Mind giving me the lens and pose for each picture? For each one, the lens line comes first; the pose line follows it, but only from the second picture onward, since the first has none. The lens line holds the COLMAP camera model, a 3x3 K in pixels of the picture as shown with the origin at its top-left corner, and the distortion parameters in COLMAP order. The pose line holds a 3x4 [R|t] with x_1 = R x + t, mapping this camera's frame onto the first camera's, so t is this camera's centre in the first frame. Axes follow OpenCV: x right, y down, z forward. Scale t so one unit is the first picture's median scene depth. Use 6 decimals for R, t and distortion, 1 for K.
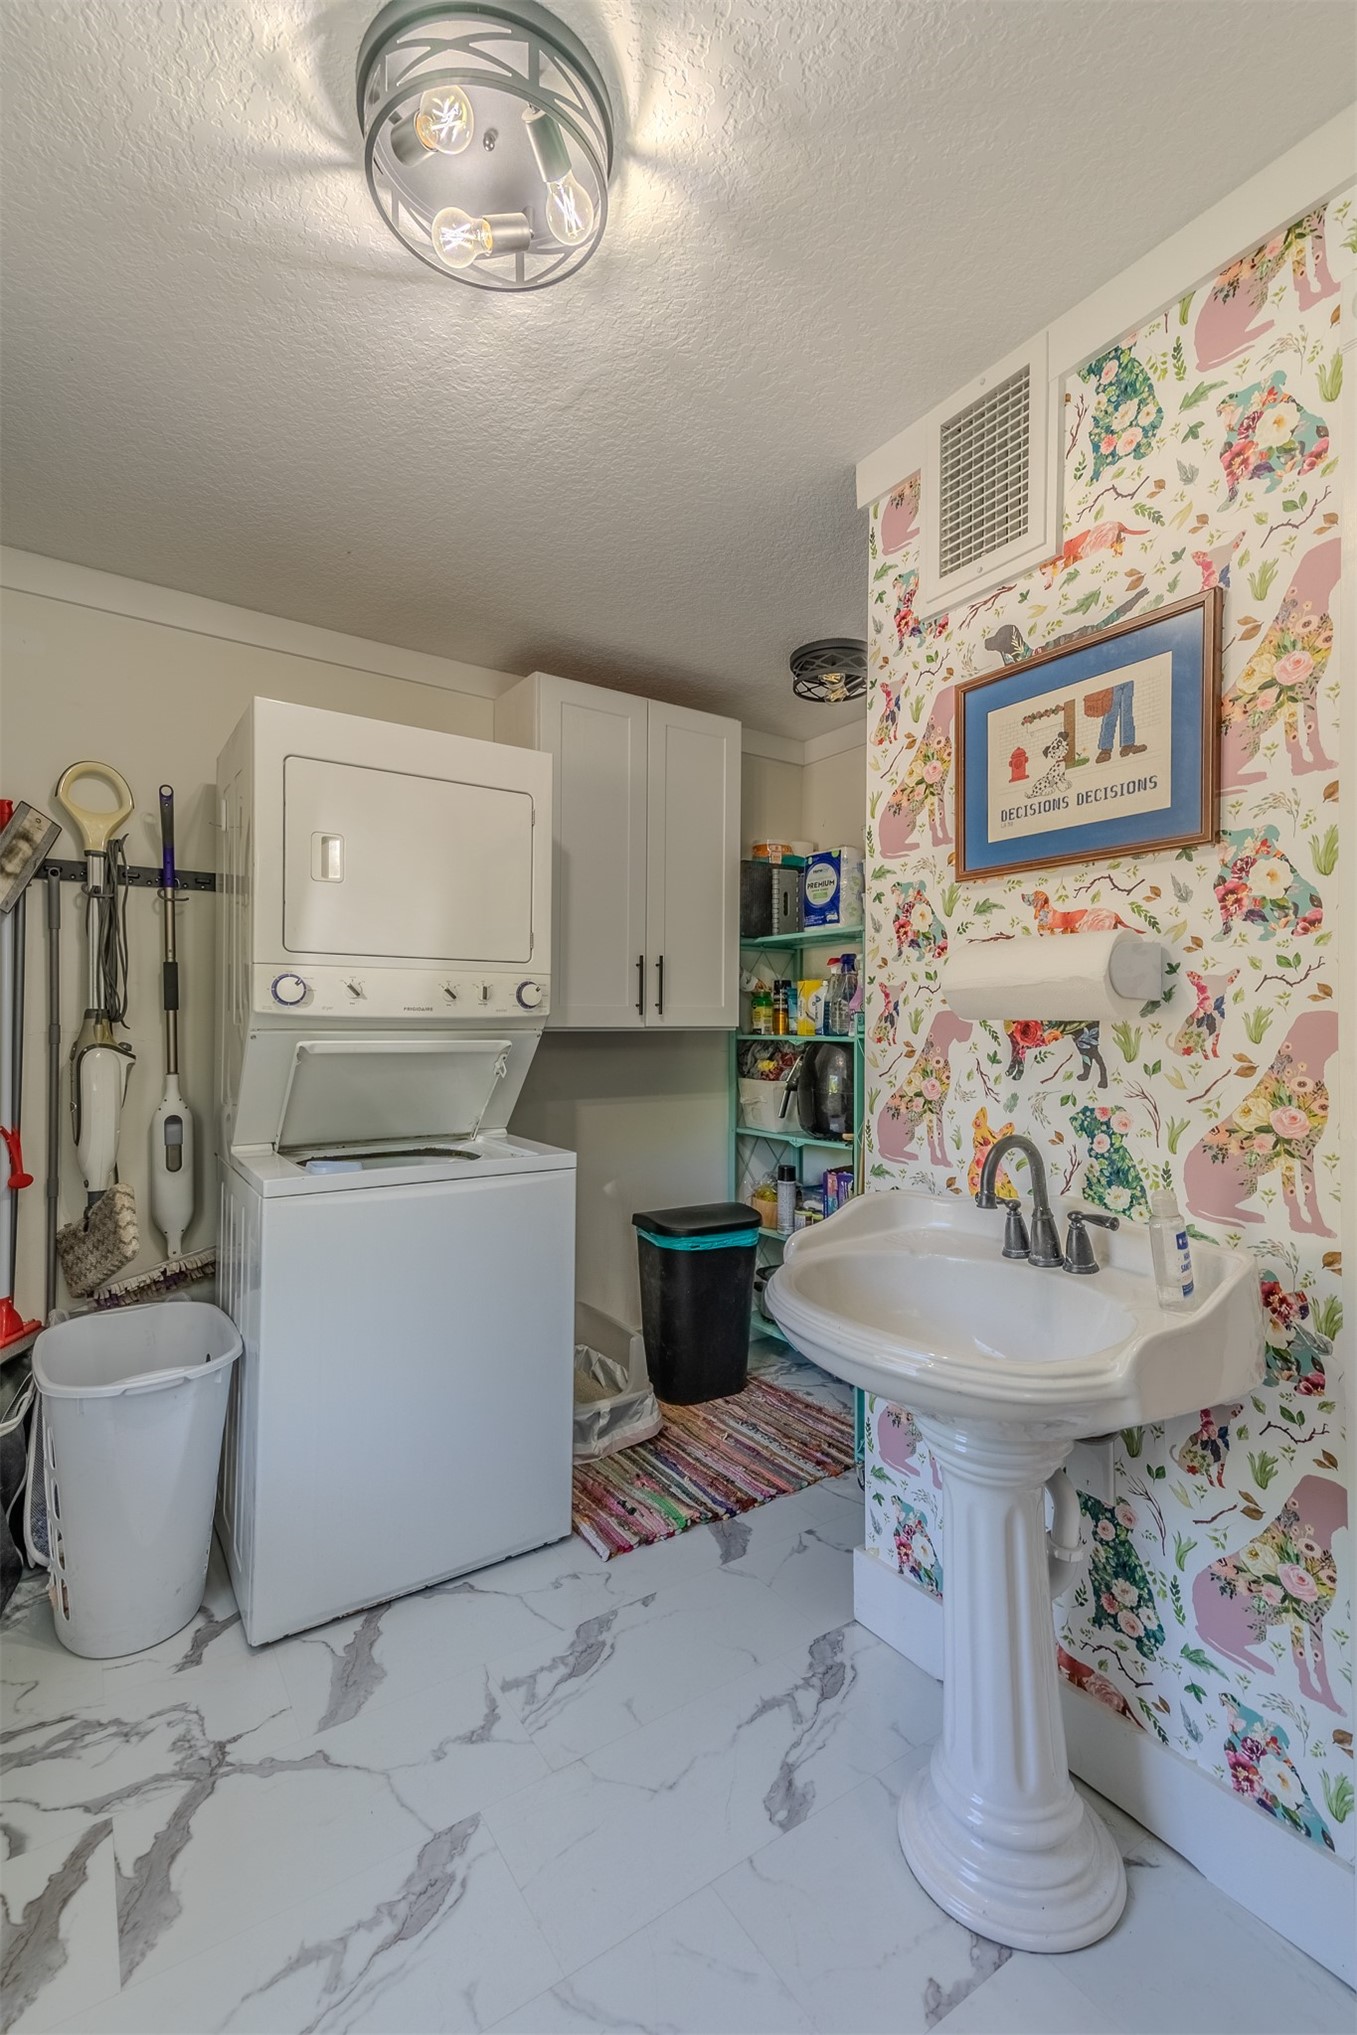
lens RADIAL K [[899.2, 0, 679.5], [0, 899.2, 1018.0], [0, 0, 1]] dist [0.028743, -0.000495]
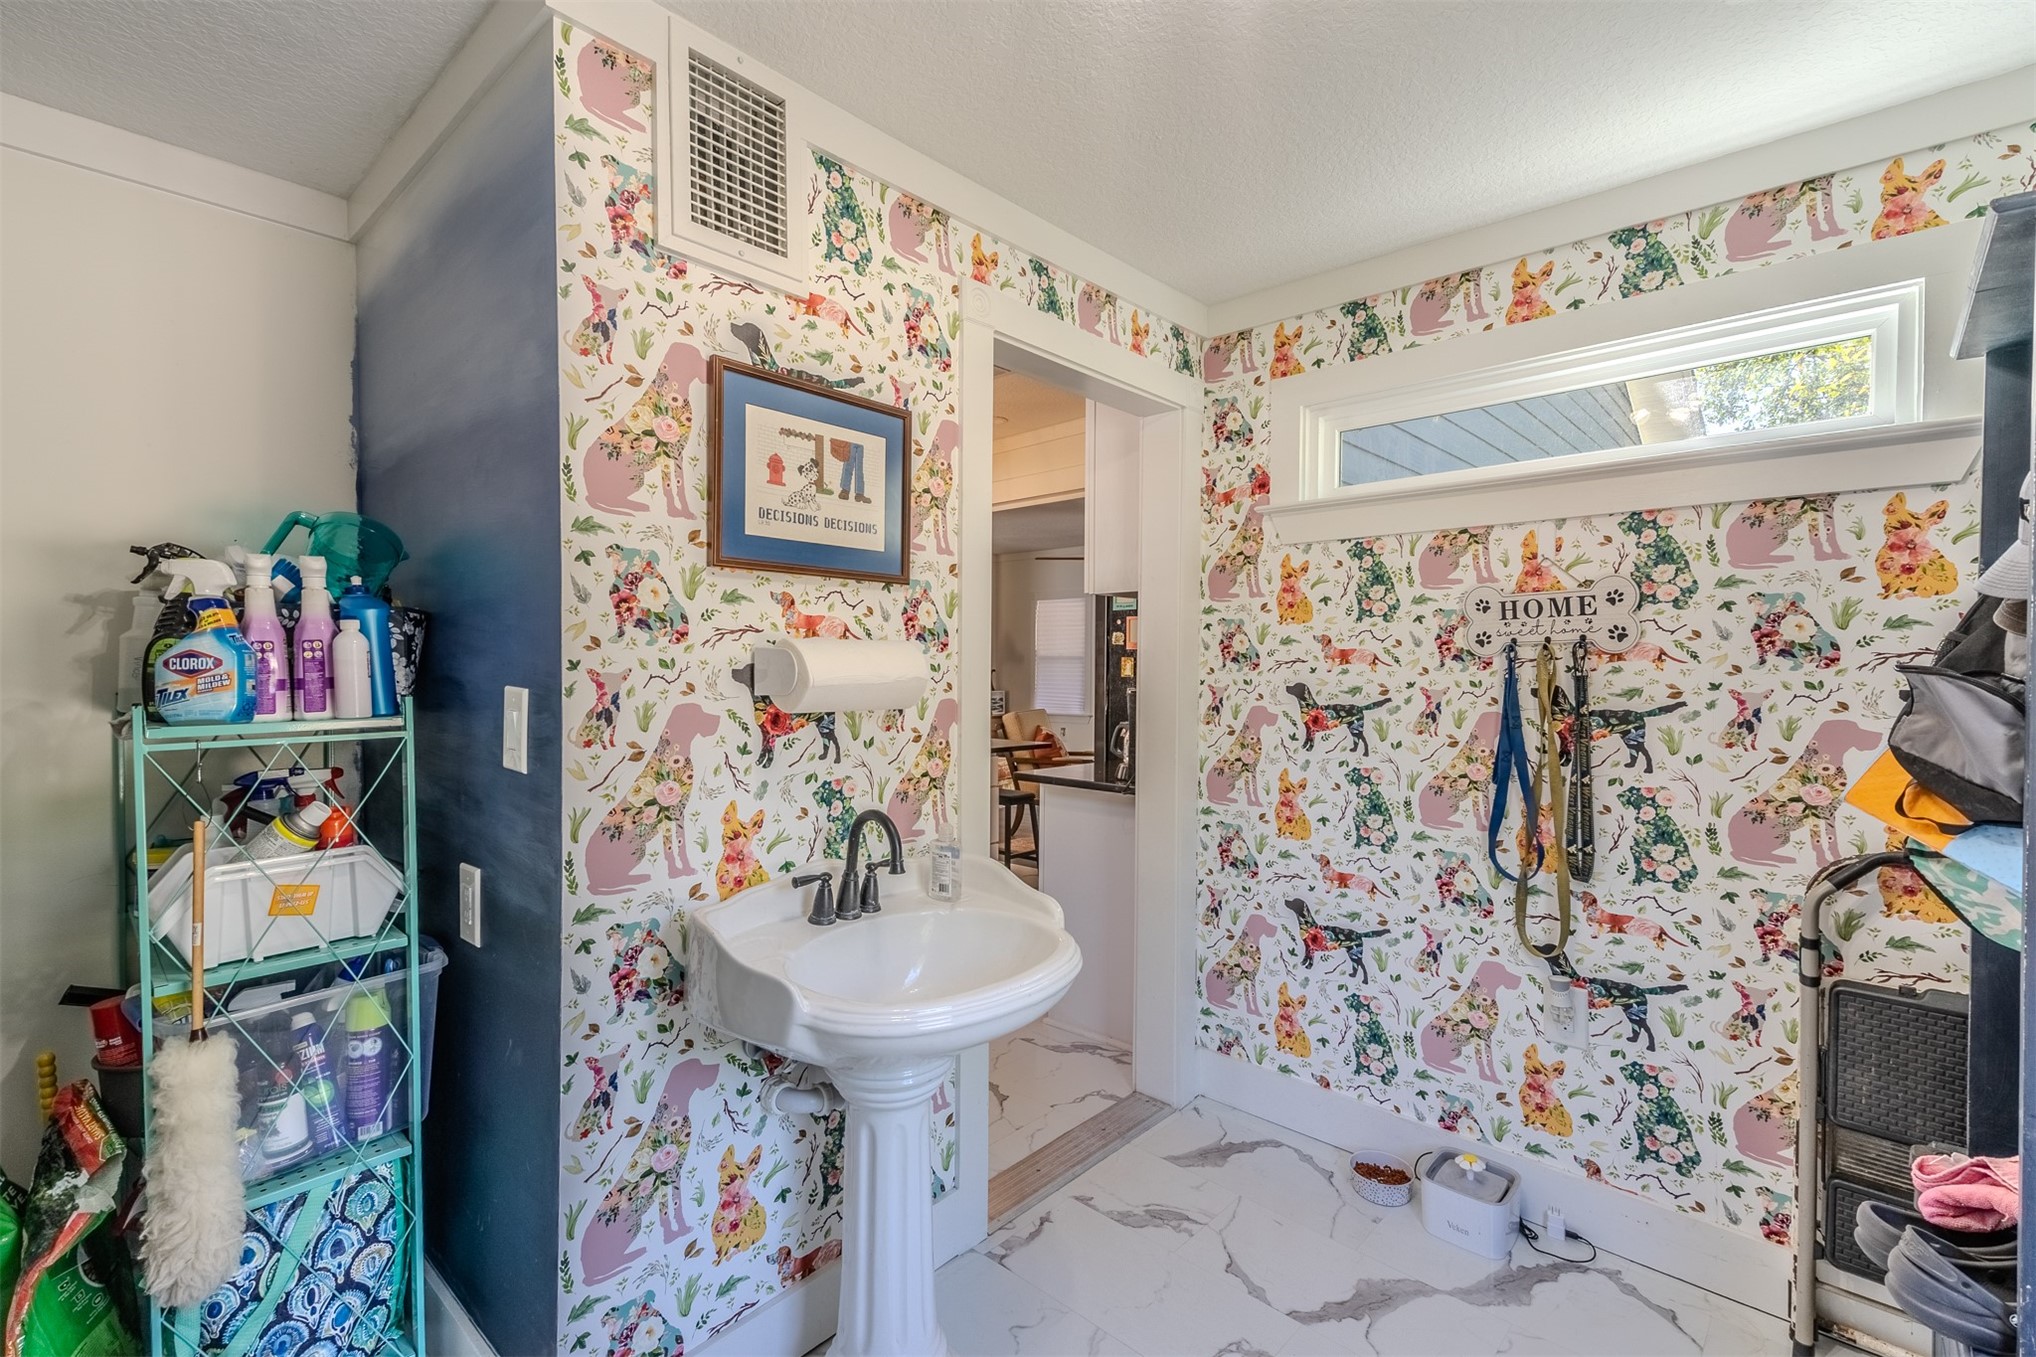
lens RADIAL K [[899.6, 0, 1019.4], [0, 899.6, 681.1], [0, 0, 1]] dist [0.028743, -0.000495]
pose [[-0.233785, -0.013312, 0.972197, -0.740352], [-0.005068, 0.999909, 0.012473, -0.048579], [-0.972275, -0.002011, -0.233831, 0.993728]]
